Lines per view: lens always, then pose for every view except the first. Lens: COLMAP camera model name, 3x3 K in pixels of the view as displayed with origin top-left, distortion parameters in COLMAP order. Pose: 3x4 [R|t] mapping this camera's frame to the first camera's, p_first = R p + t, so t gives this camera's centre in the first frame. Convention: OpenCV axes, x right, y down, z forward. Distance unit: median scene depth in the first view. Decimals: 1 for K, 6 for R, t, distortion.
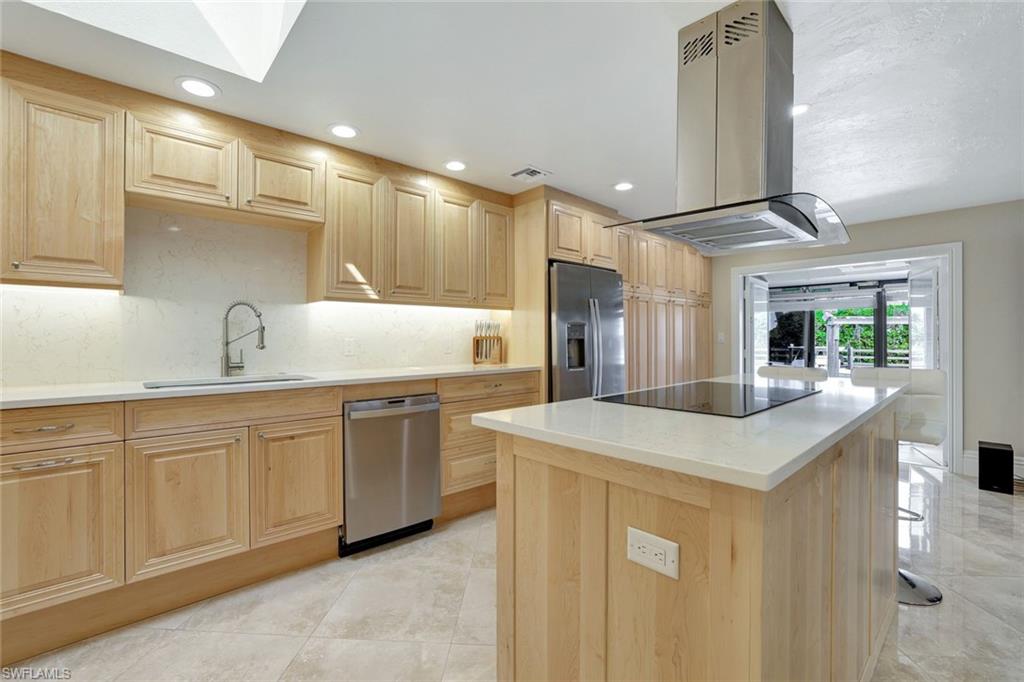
lens RADIAL K [[442.7, 0, 507.8], [0, 442.7, 345.1], [0, 0, 1]] dist [-0.036789, 0.008606]
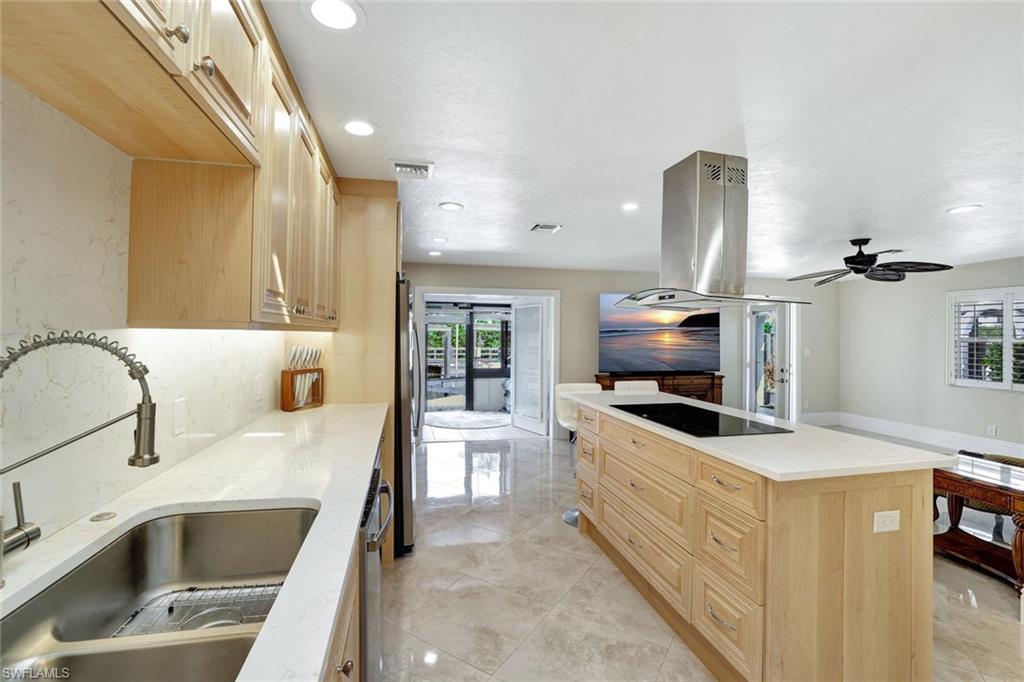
lens RADIAL K [[442.7, 0, 513.6], [0, 442.7, 342.1], [0, 0, 1]] dist [-0.036789, 0.008606]
pose [[0.493940, -0.005147, 0.869481, -0.734235], [0.003018, 0.999987, 0.004205, -0.096243], [-0.869491, 0.000547, 0.493948, 0.566566]]
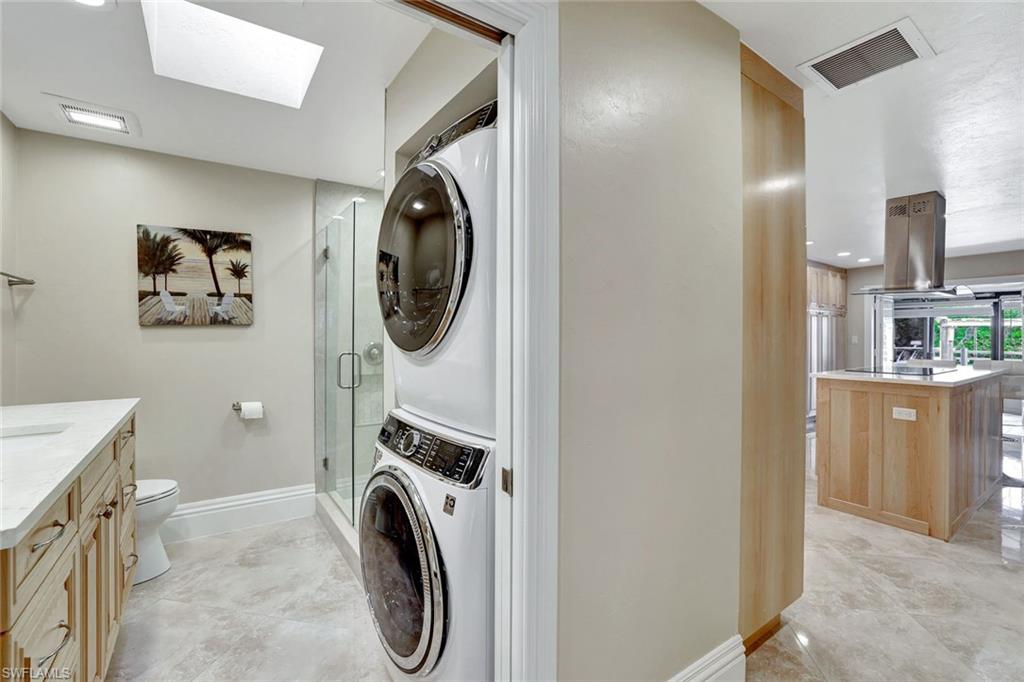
lens RADIAL K [[442.7, 0, 511.2], [0, 442.7, 336.6], [0, 0, 1]] dist [-0.036789, 0.008606]
pose [[0.989728, 0.008263, -0.142723, -0.778084], [-0.010020, 0.999883, -0.011596, -0.004073], [0.142610, 0.012907, 0.989695, -0.945028]]
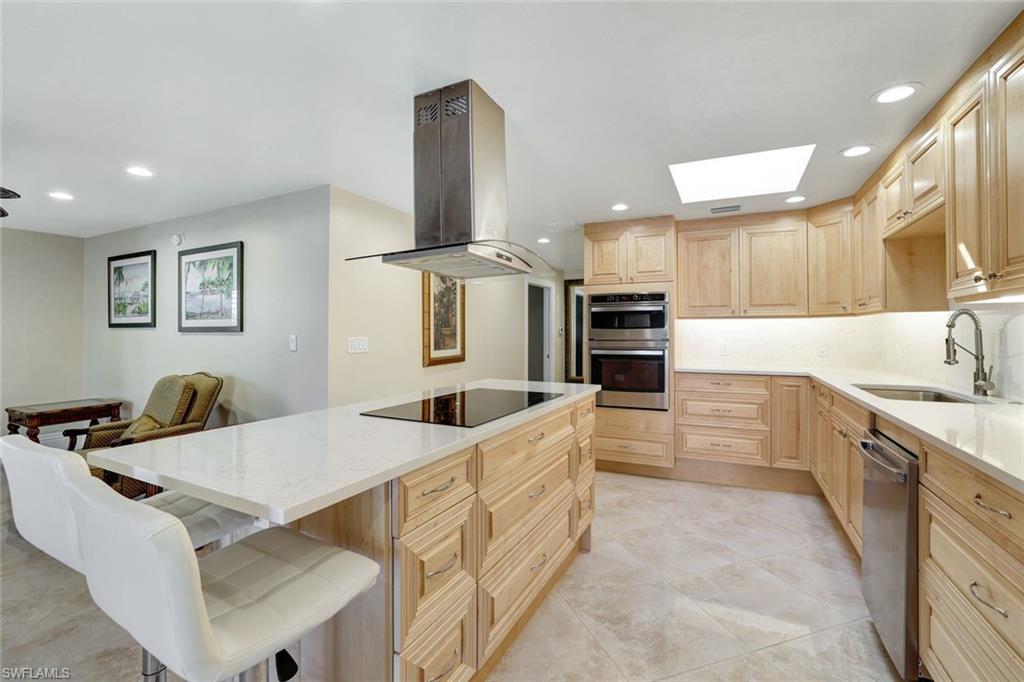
lens RADIAL K [[442.7, 0, 508.9], [0, 442.7, 336.7], [0, 0, 1]] dist [-0.036789, 0.008606]
pose [[-0.935715, 0.005378, -0.352717, 0.575870], [-0.001773, 0.999799, 0.019949, -0.062291], [0.352753, 0.019292, -0.935517, 1.522396]]
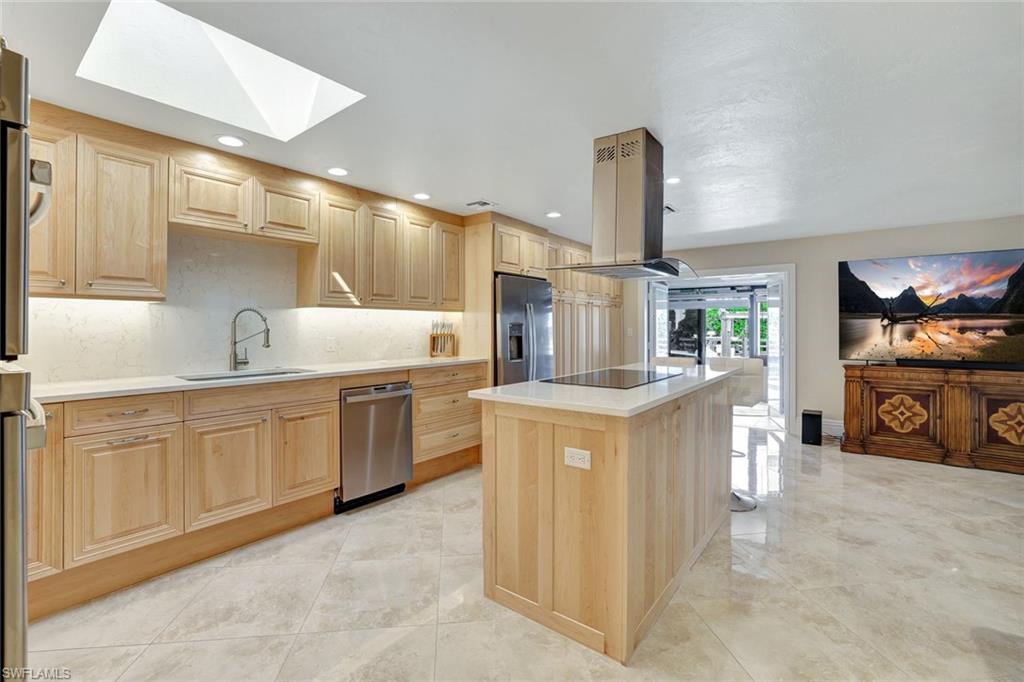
lens RADIAL K [[442.7, 0, 511.9], [0, 442.7, 340.8], [0, 0, 1]] dist [-0.036789, 0.008606]
pose [[0.984392, -0.004290, 0.175936, -0.111200], [0.002089, 0.999917, 0.012693, -0.024287], [-0.175976, -0.012127, 0.984320, -0.322293]]
